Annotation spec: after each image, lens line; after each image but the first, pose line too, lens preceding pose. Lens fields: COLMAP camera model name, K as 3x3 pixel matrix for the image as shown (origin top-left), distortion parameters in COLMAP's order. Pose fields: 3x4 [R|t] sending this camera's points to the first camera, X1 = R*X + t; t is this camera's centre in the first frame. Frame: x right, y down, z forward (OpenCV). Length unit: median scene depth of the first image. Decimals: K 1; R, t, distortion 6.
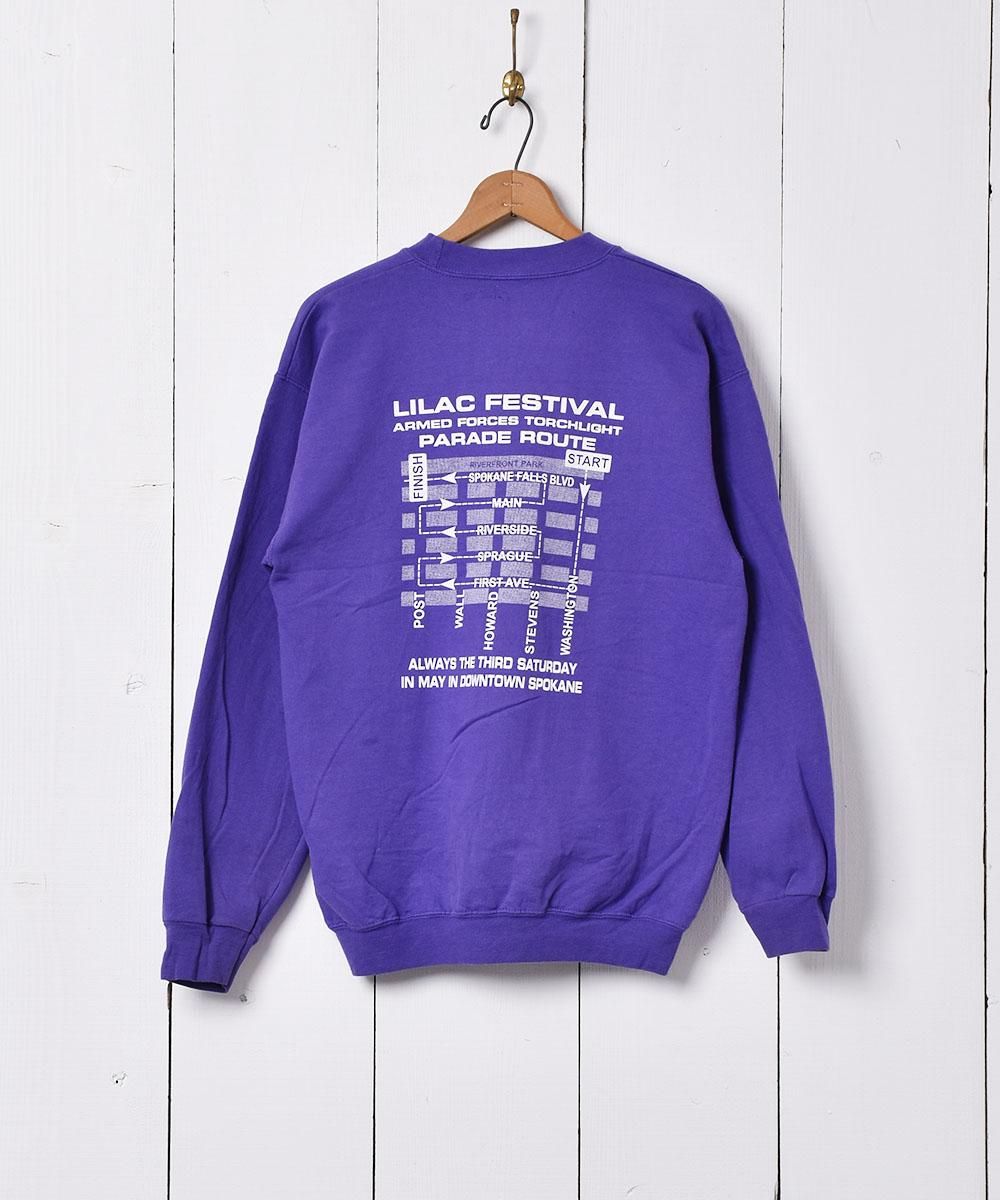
lens RADIAL K [[2477.1, 0, 543.0], [0, 2477.1, 602.9], [0, 0, 1]] dist [0.054389, -0.027931]
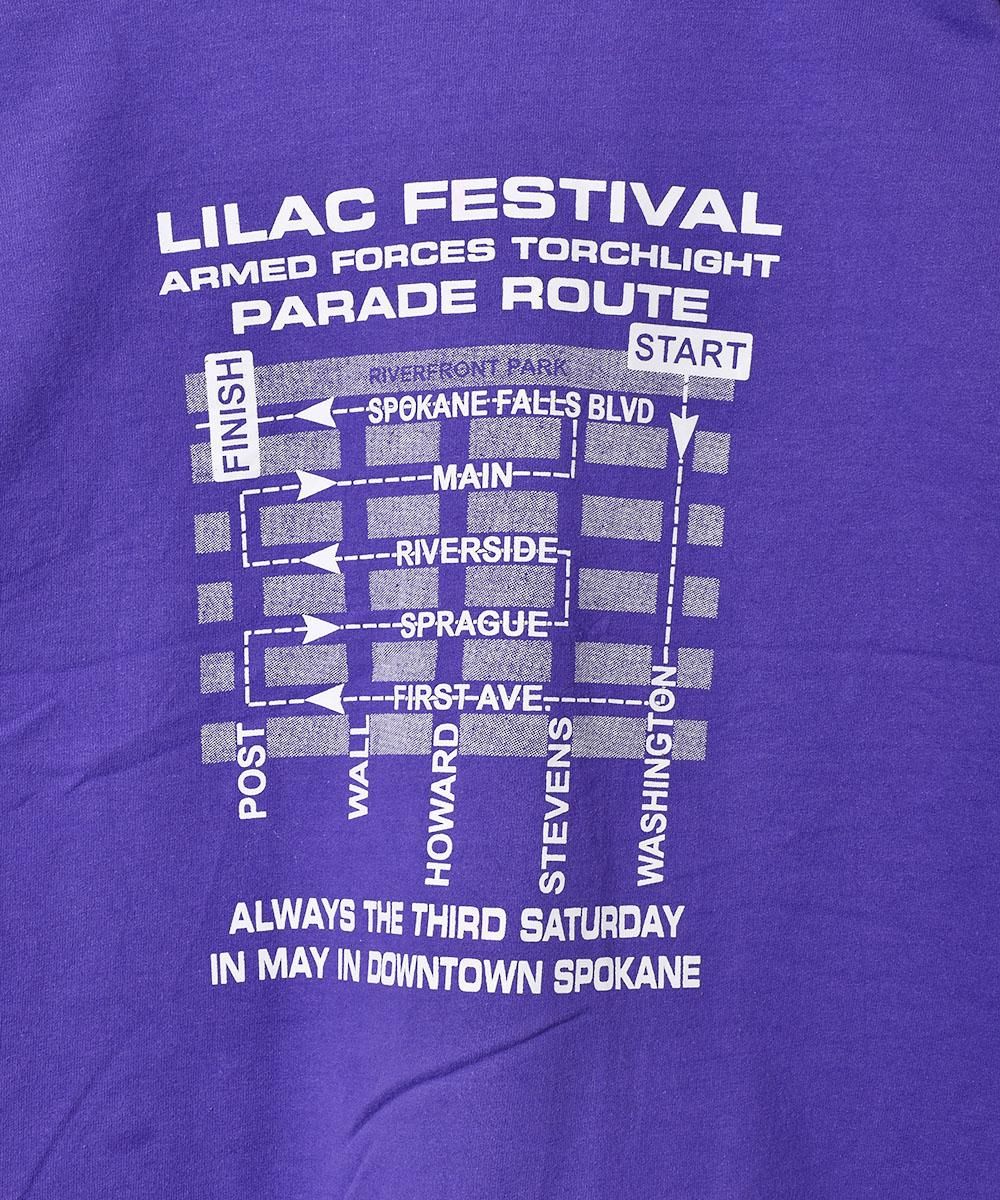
lens RADIAL K [[4621.9, 0, 500.0], [0, 4621.9, 600.0], [0, 0, 1]] dist [0.116254, 0.289389]
pose [[0.998947, -0.042718, -0.016759, 0.000009], [0.042652, 0.999081, -0.004262, -0.018889], [0.016925, 0.003542, 0.999850, 0.316695]]
